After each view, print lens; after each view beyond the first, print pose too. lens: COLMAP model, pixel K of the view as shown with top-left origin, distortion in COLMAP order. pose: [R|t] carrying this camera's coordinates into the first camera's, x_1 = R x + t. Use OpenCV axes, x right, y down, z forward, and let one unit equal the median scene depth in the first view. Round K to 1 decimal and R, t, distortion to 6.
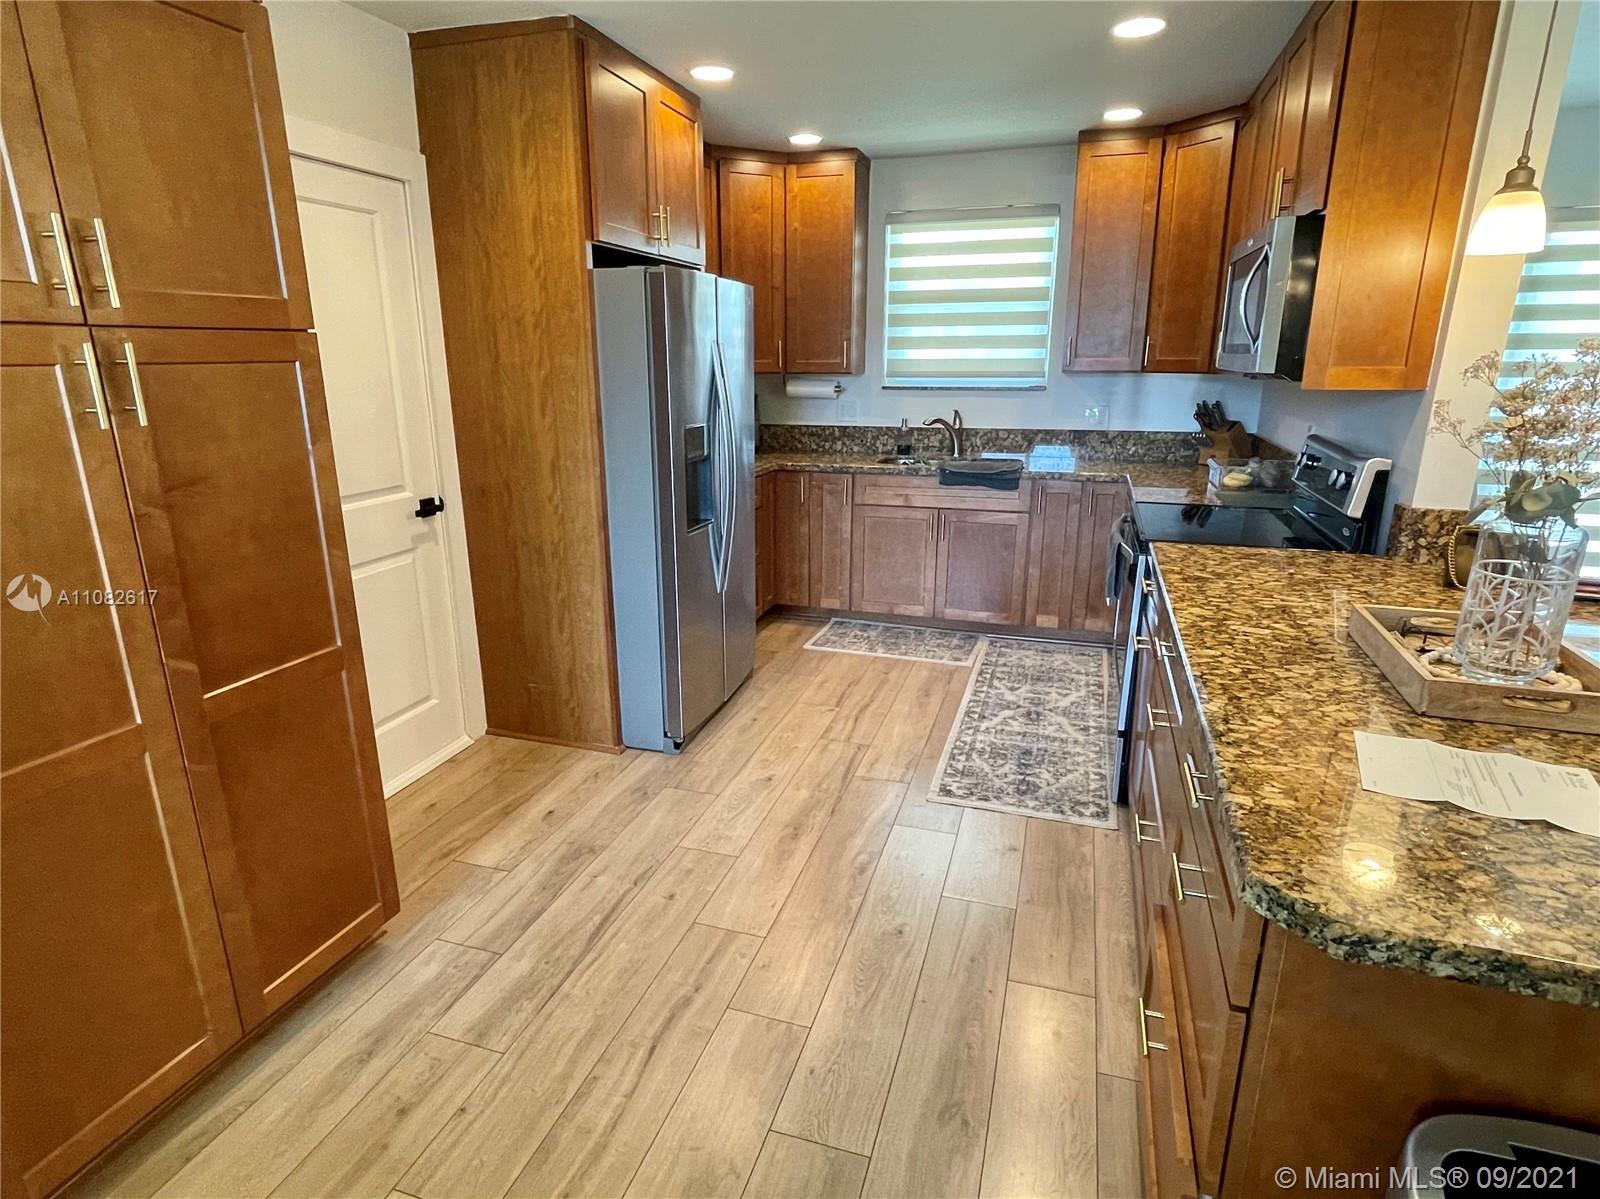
lens RADIAL K [[878.9, 0, 794.3], [0, 878.9, 610.4], [0, 0, 1]] dist [-0.003322, 0.004185]
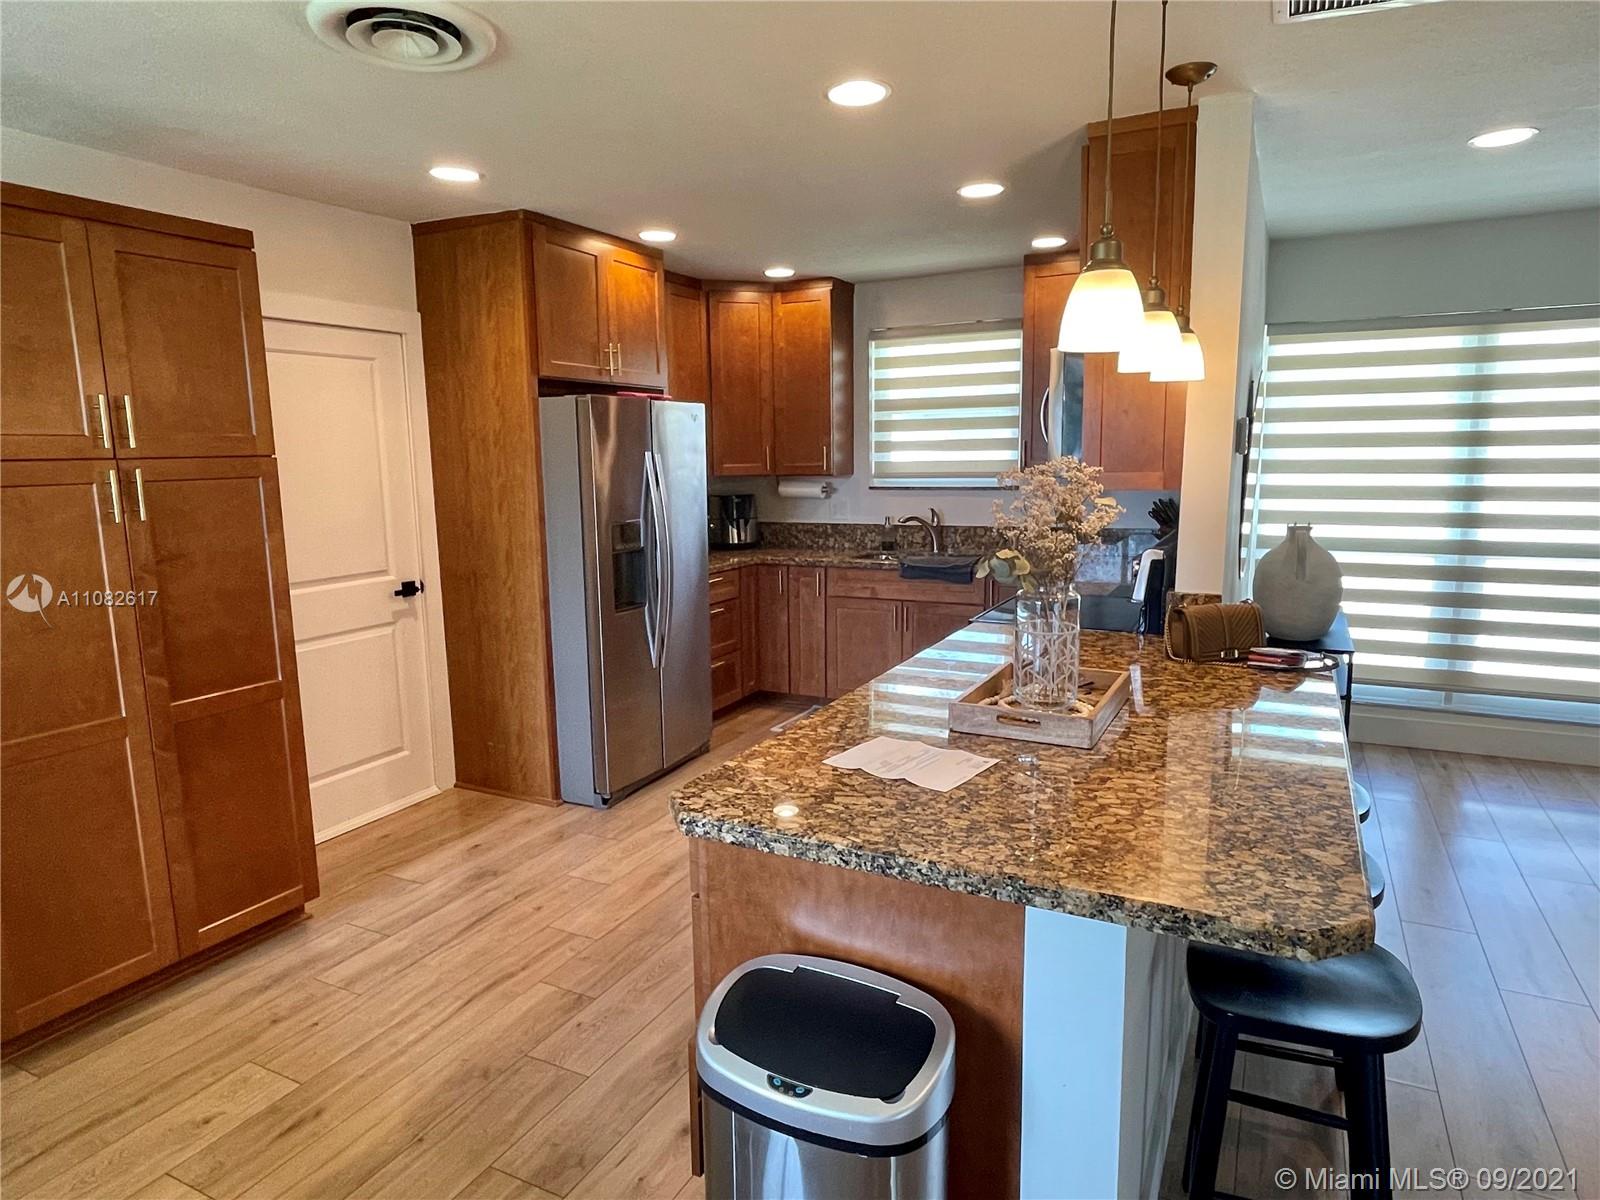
lens RADIAL K [[977.0, 0, 789.8], [0, 977.0, 614.6], [0, 0, 1]] dist [-0.001440, -0.004891]
pose [[0.987166, 0.014021, -0.159083, 0.352657], [-0.032477, 0.992947, -0.114020, 0.060662], [0.156363, 0.117723, 0.980659, -0.261211]]
